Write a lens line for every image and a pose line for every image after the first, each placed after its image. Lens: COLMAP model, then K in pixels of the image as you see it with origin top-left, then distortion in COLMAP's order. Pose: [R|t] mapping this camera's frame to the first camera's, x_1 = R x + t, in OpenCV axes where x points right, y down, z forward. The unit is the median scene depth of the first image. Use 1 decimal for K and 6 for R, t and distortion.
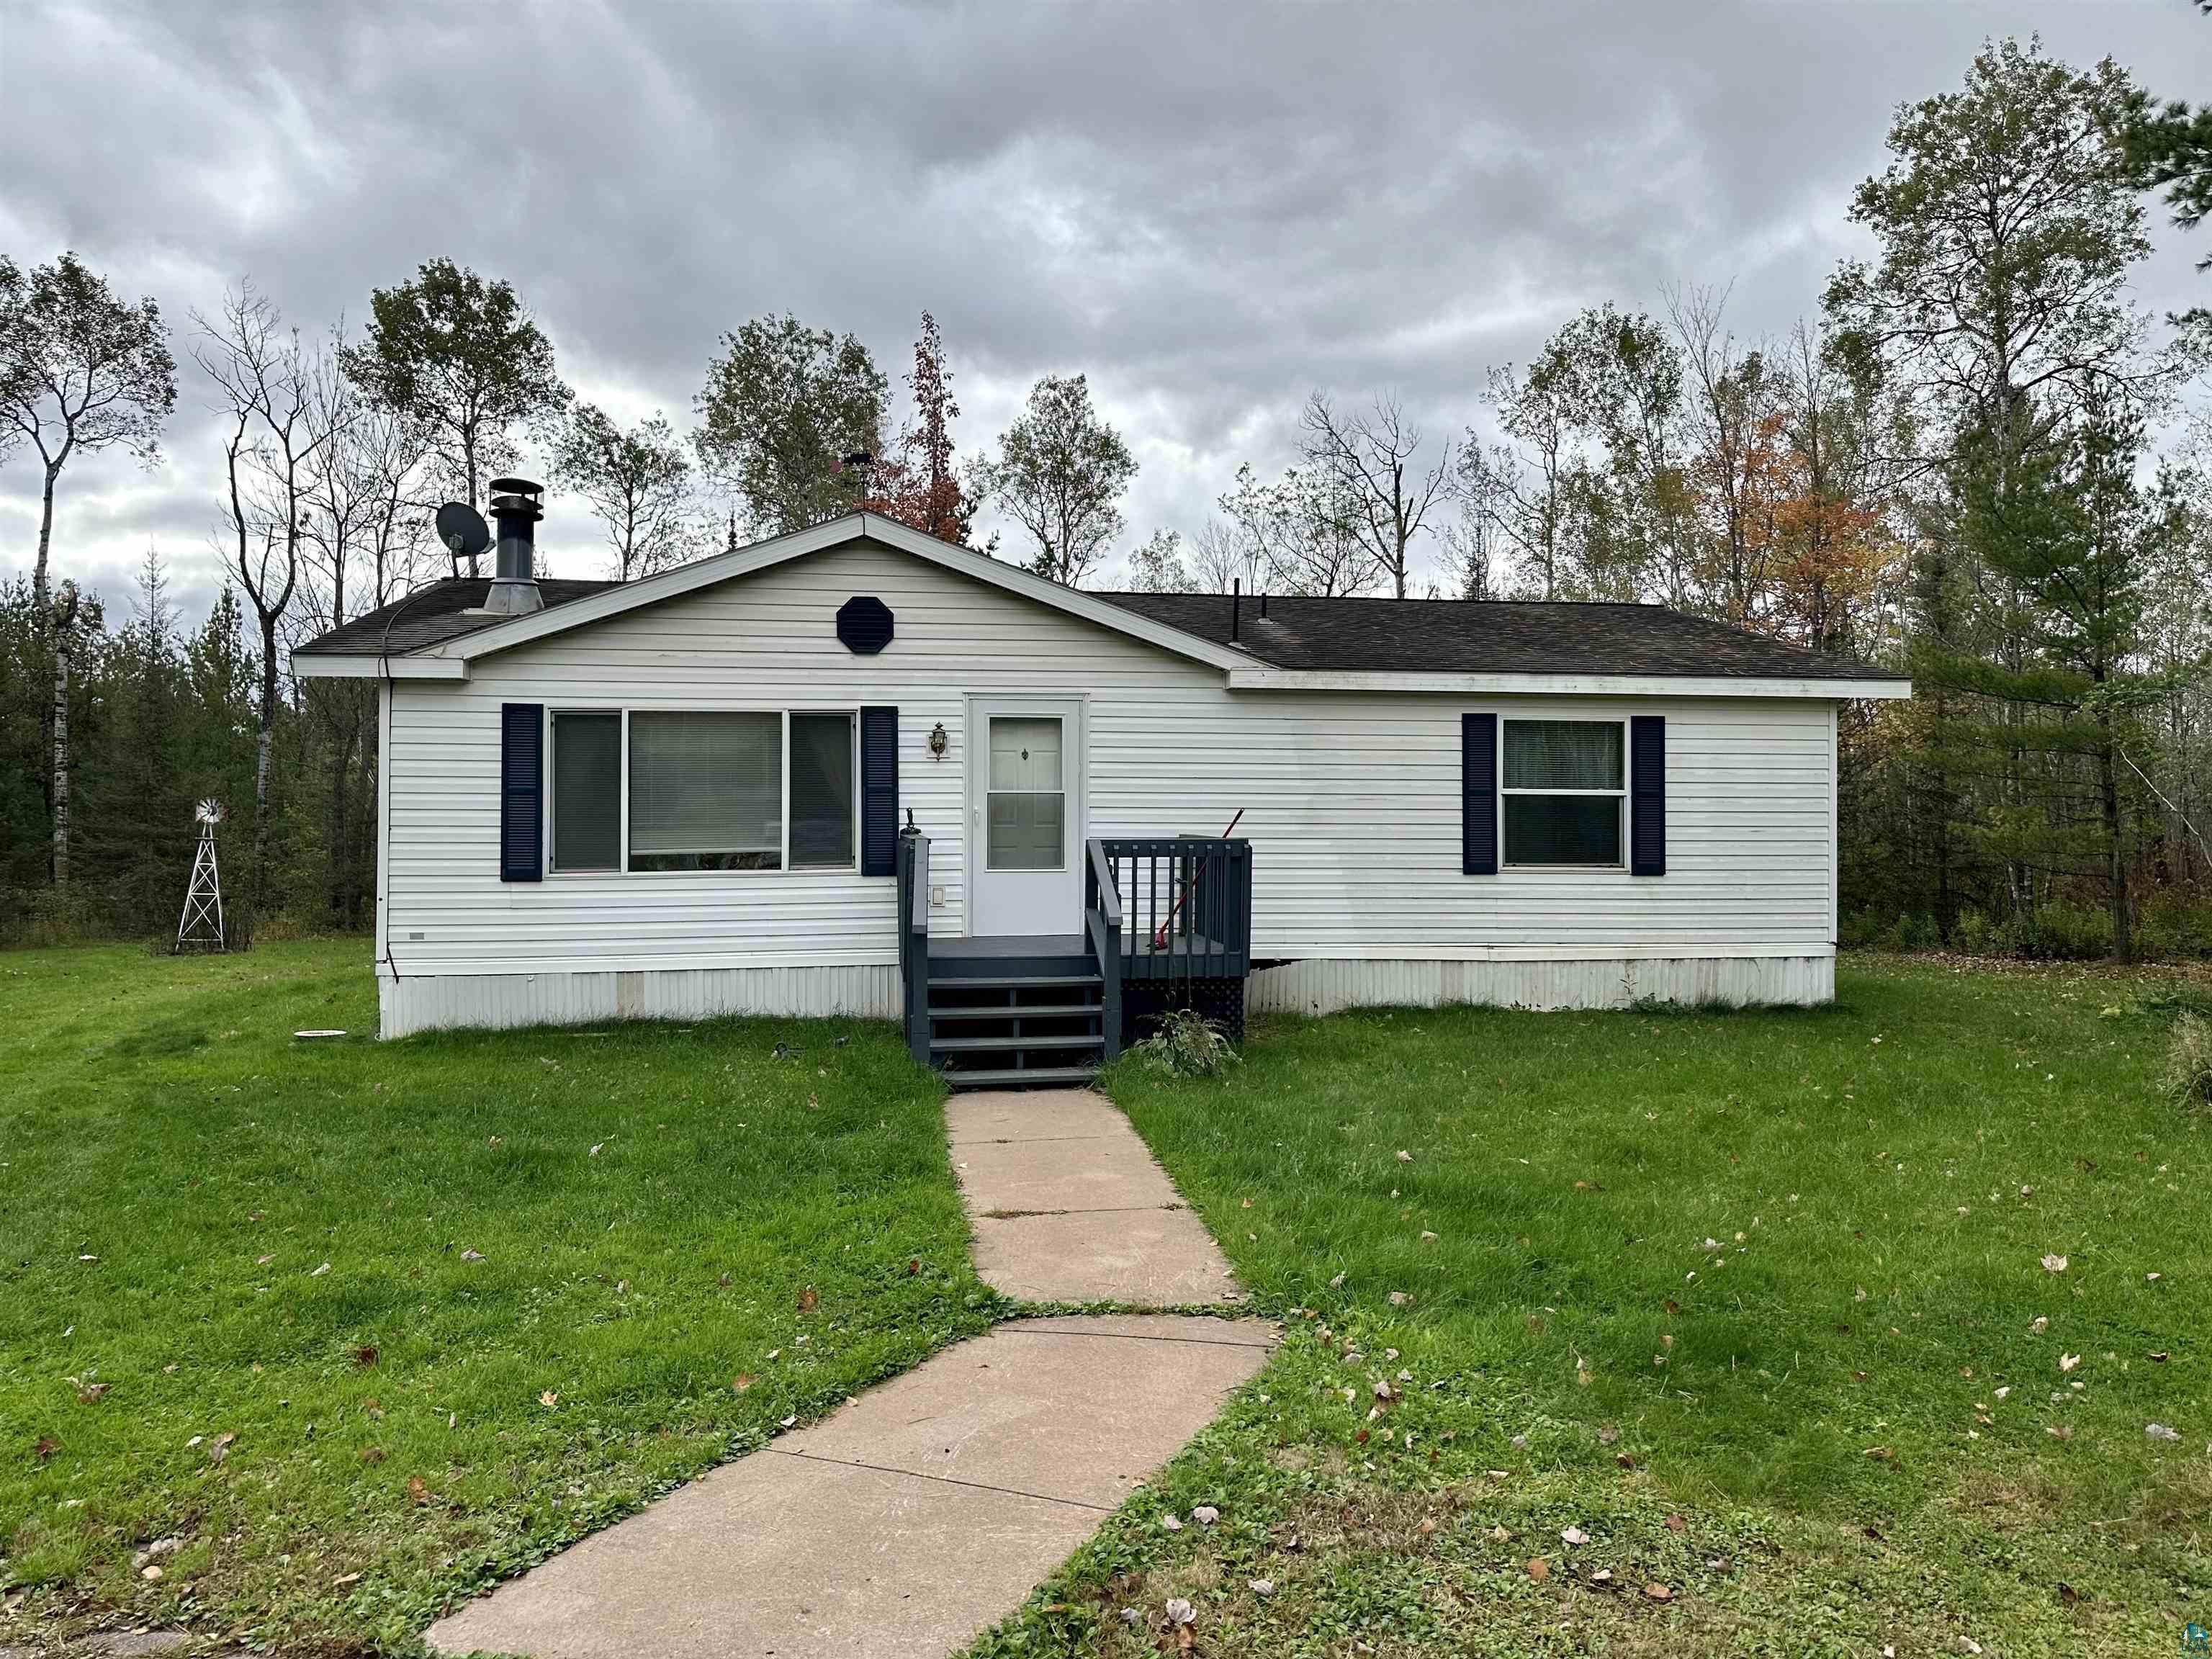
lens RADIAL K [[1573.0, 0, 1094.4], [0, 1573.0, 818.9], [0, 0, 1]] dist [0.051821, -0.050173]
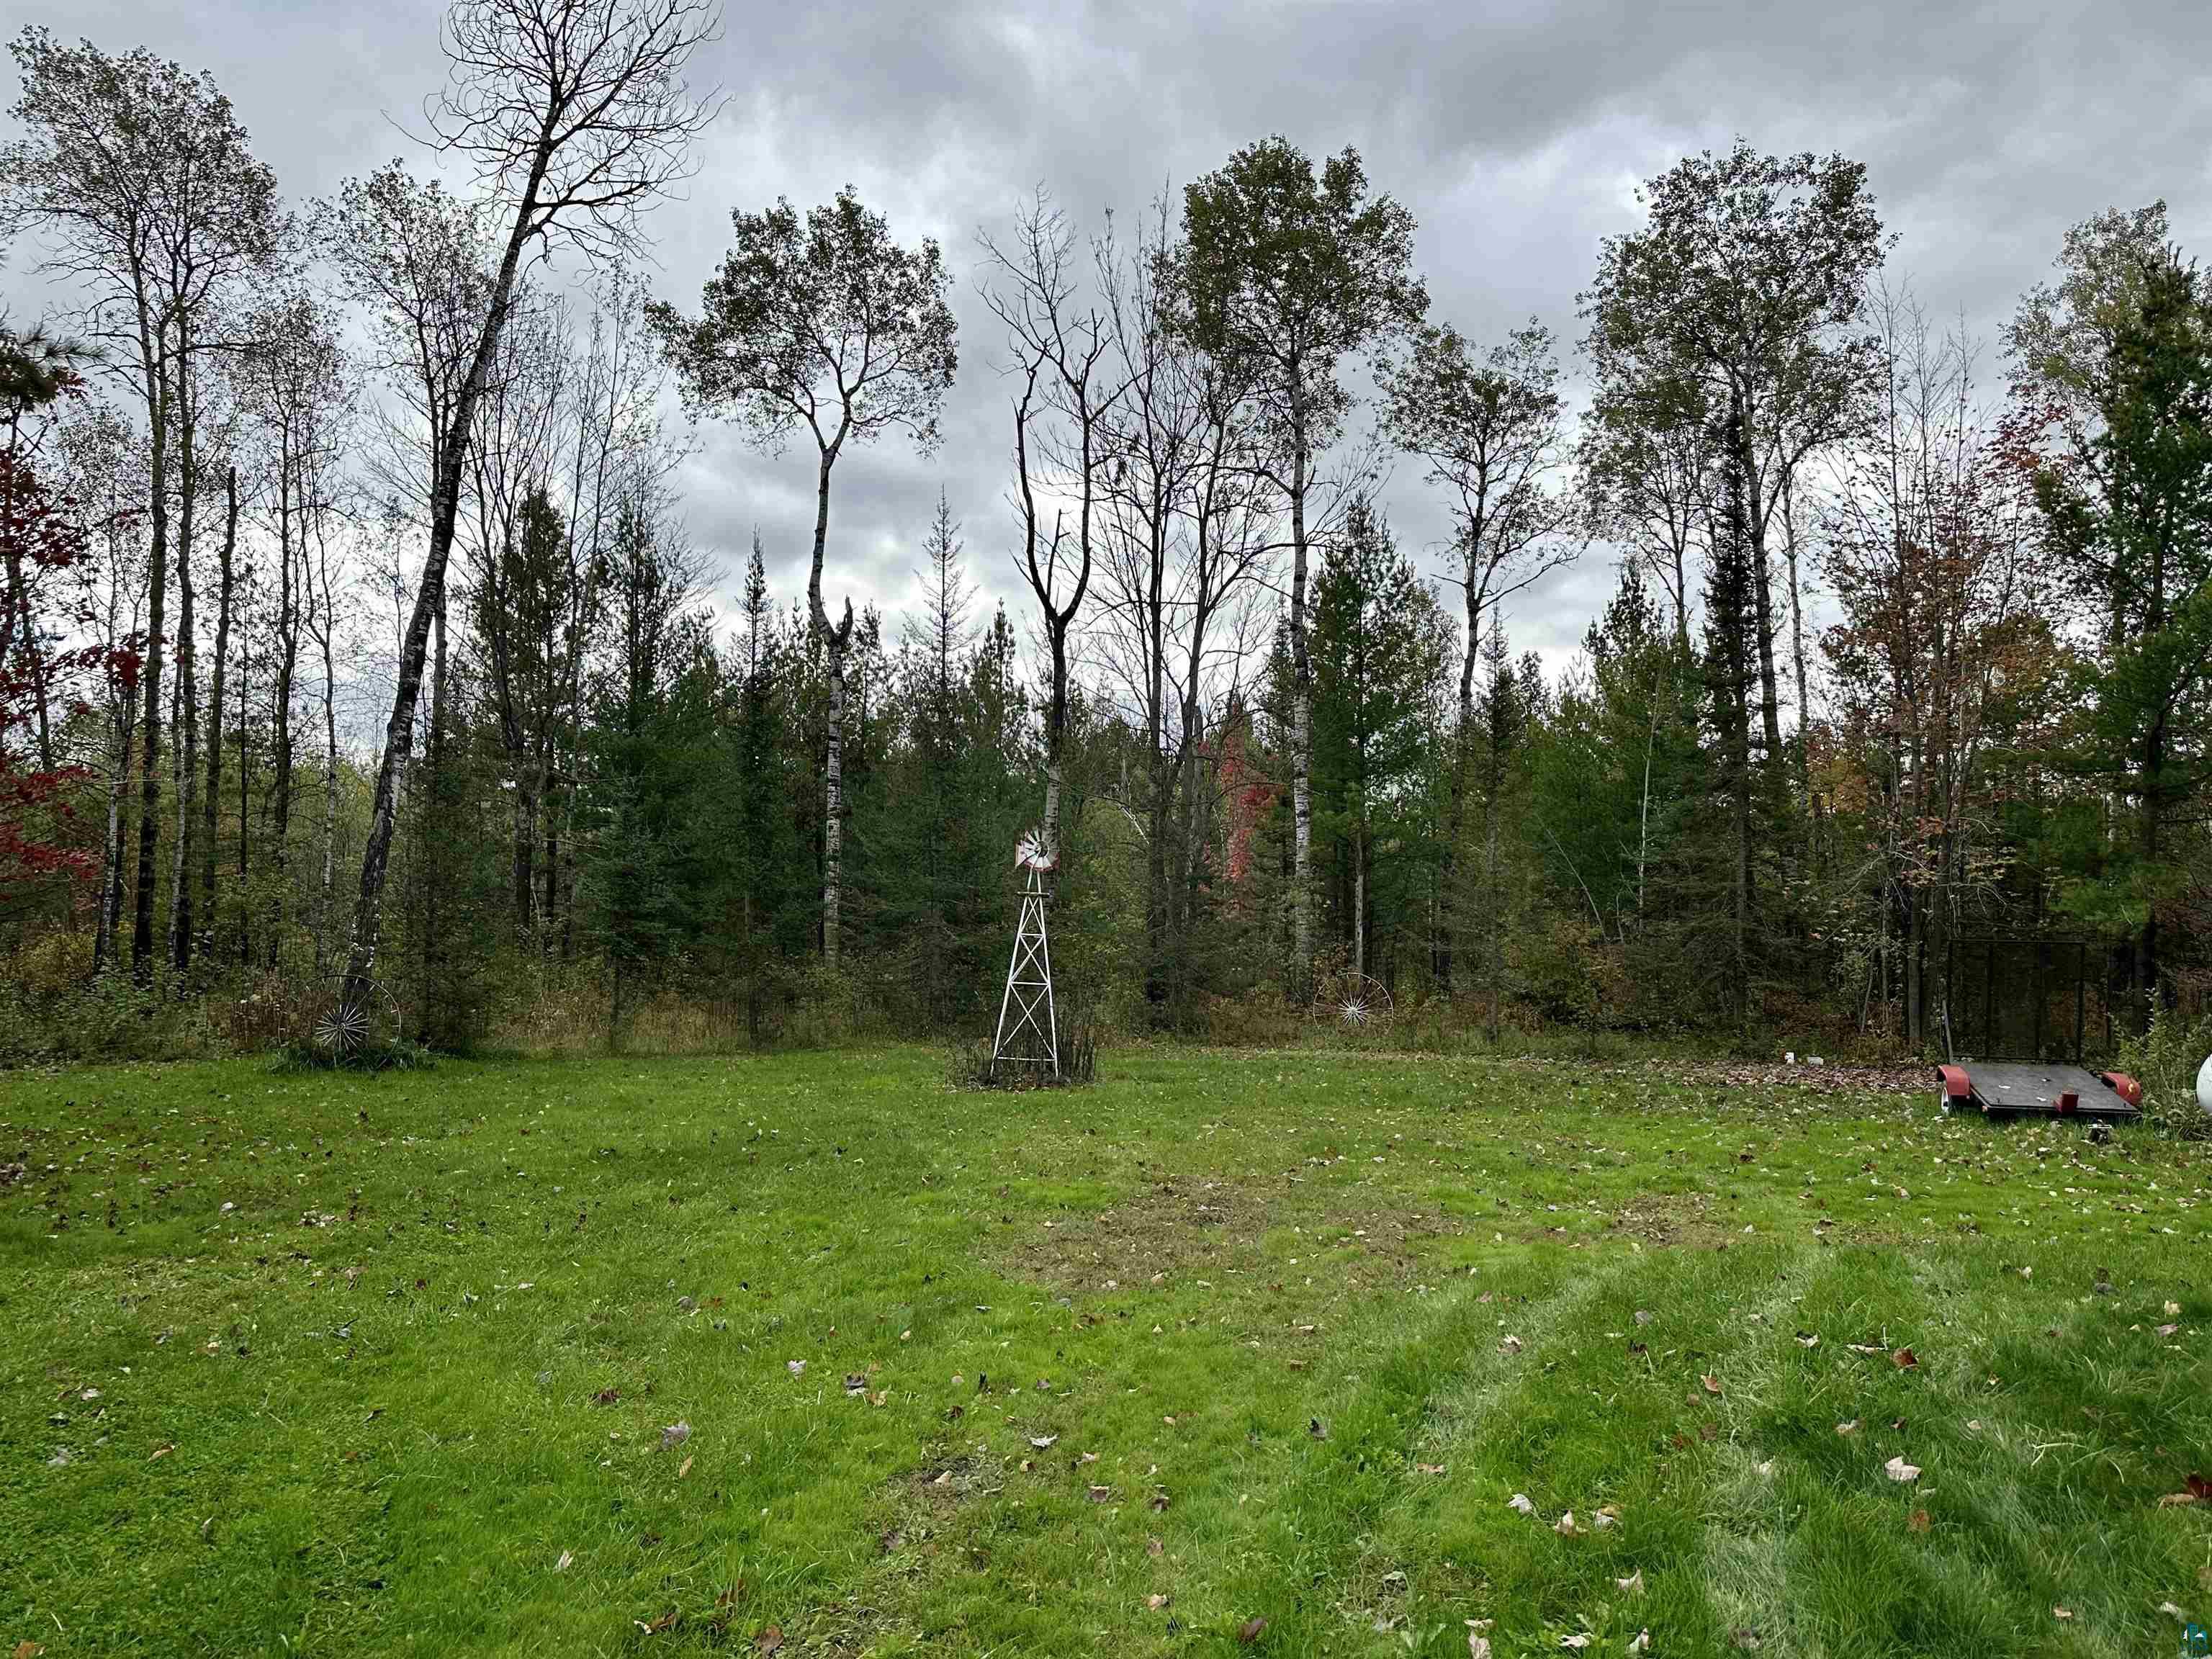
lens RADIAL K [[1572.7, 0, 1099.4], [0, 1572.7, 832.3], [0, 0, 1]] dist [0.056950, -0.060177]
pose [[0.919171, -0.010615, -0.393716, -0.378312], [-0.006012, 0.999142, -0.040972, 0.017463], [0.393813, 0.040027, 0.918319, 0.576191]]
